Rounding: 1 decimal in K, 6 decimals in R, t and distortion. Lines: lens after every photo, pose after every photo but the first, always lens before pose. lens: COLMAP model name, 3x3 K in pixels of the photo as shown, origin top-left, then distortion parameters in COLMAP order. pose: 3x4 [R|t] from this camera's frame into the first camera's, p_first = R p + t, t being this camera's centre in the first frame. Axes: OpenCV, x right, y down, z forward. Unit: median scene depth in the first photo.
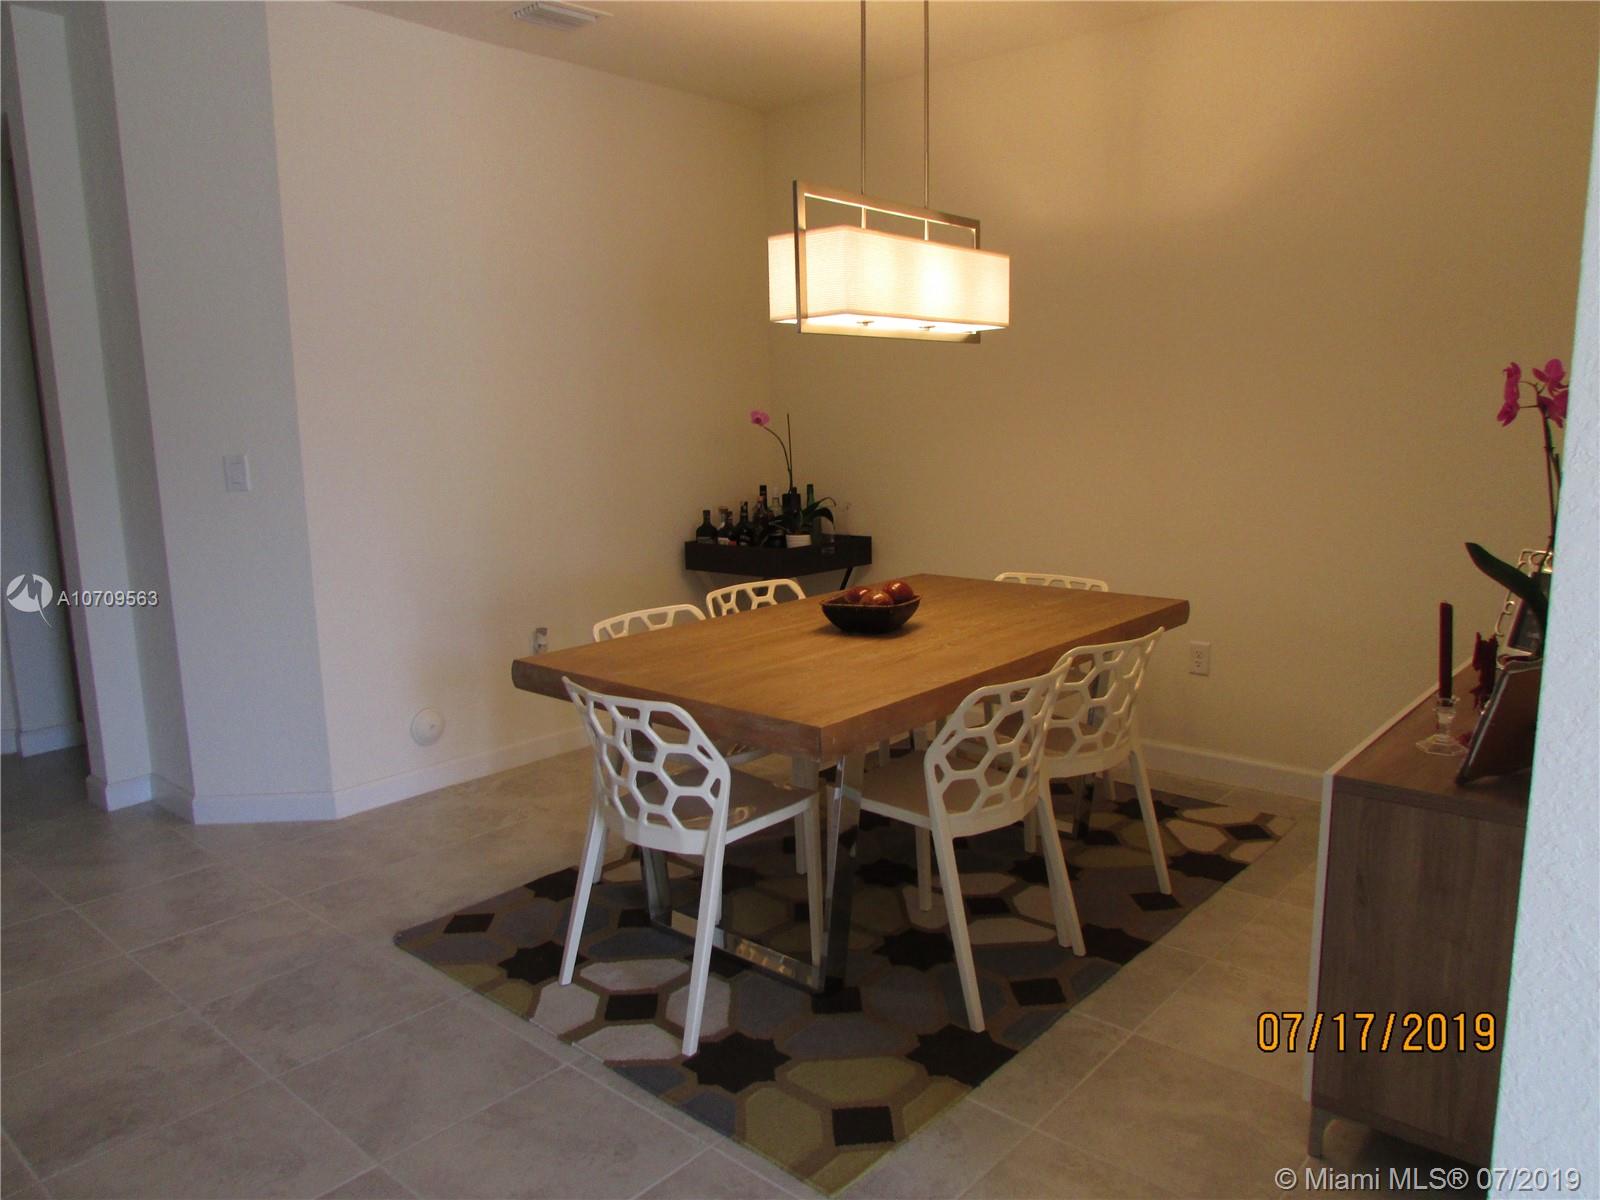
lens RADIAL K [[1139.0, 0, 802.9], [0, 1139.0, 605.5], [0, 0, 1]] dist [-0.029245, 0.001775]
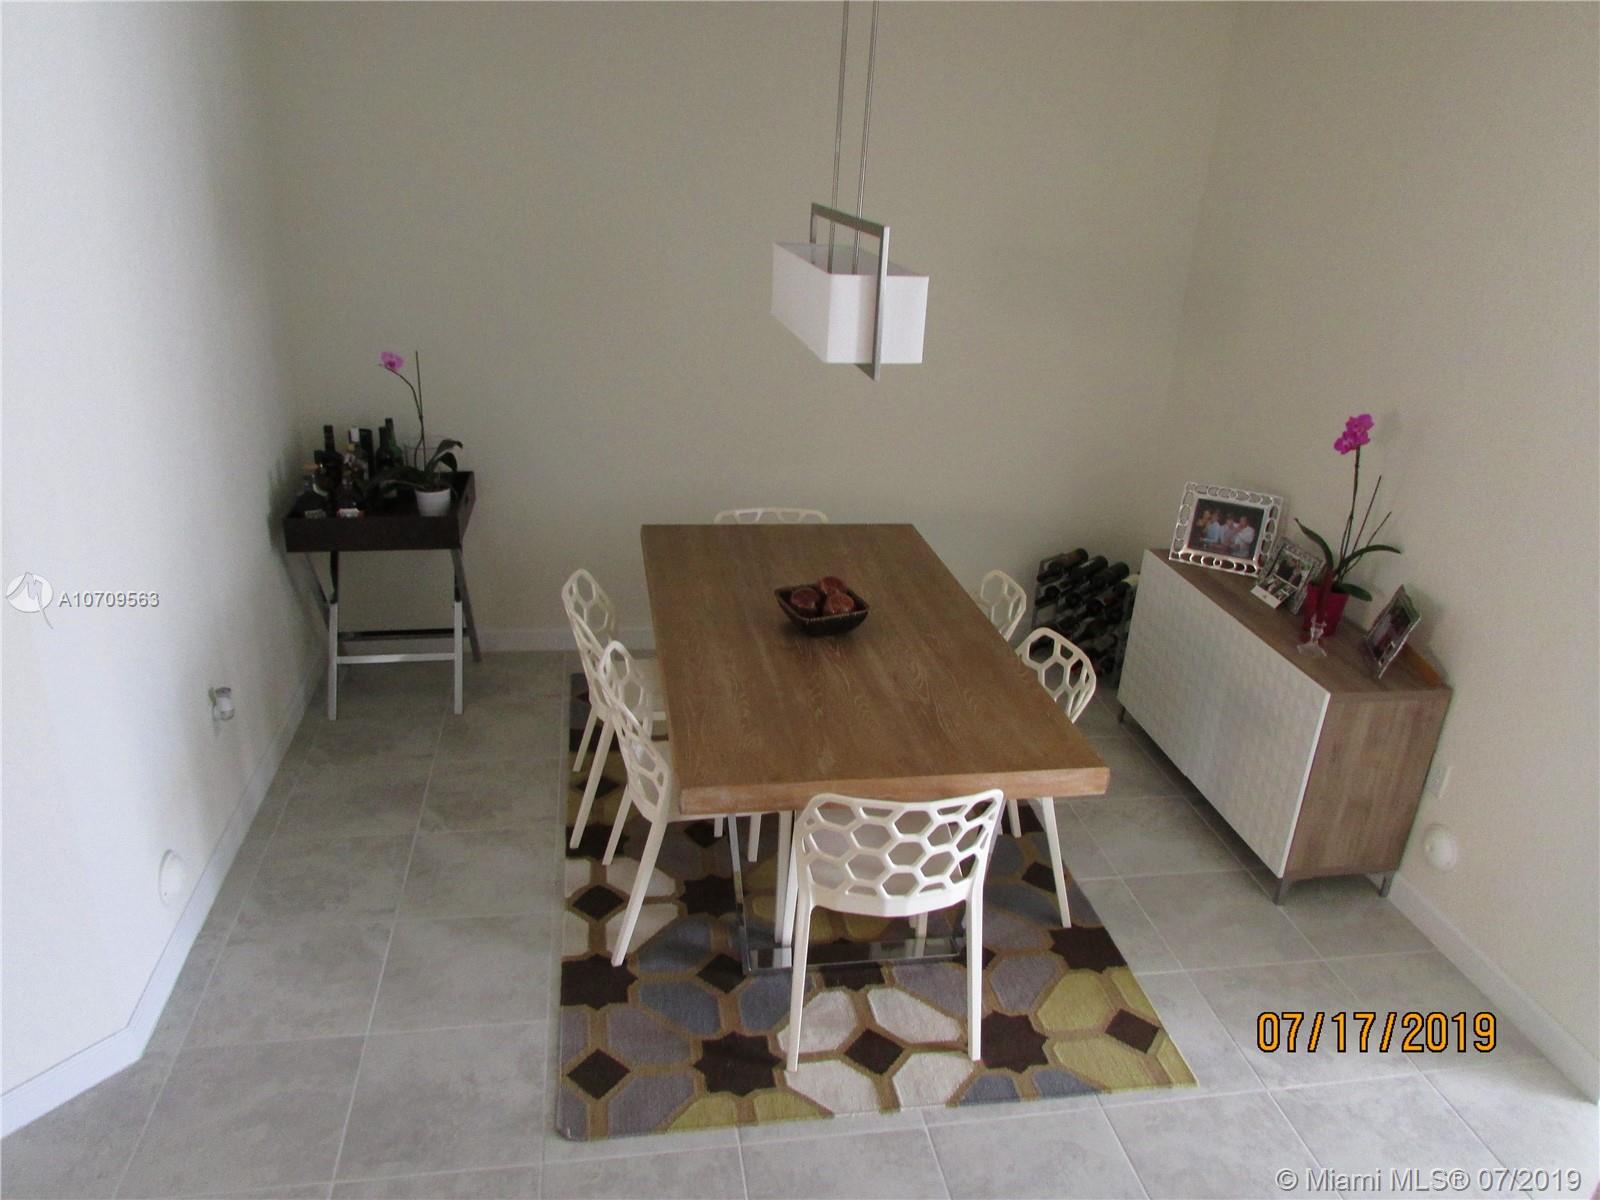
lens RADIAL K [[1139.0, 0, 801.4], [0, 1139.0, 603.3], [0, 0, 1]] dist [-0.029245, 0.001775]
pose [[0.630314, -0.248747, 0.735411, -0.848147], [0.069828, 0.961605, 0.265406, -0.331562], [-0.773194, -0.115937, 0.623482, 0.419904]]
